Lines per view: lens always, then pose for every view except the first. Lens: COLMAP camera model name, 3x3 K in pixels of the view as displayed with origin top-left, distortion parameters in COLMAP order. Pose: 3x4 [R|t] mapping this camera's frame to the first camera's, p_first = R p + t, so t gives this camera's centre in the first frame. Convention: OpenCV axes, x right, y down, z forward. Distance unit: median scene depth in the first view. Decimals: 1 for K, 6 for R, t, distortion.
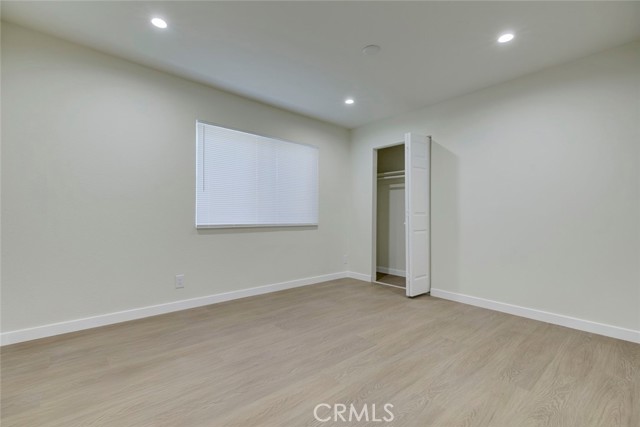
lens RADIAL K [[289.2, 0, 319.5], [0, 289.2, 215.7], [0, 0, 1]] dist [0.023180, -0.003205]
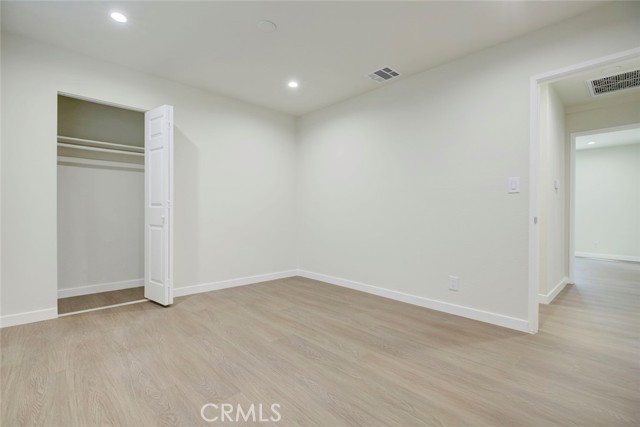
lens RADIAL K [[289.2, 0, 319.6], [0, 289.2, 211.5], [0, 0, 1]] dist [0.023180, -0.003205]
pose [[-0.030847, -0.011647, 0.999456, -0.805528], [-0.017615, 0.999783, 0.011107, -0.007315], [-0.999369, -0.017263, -0.031046, 0.919117]]
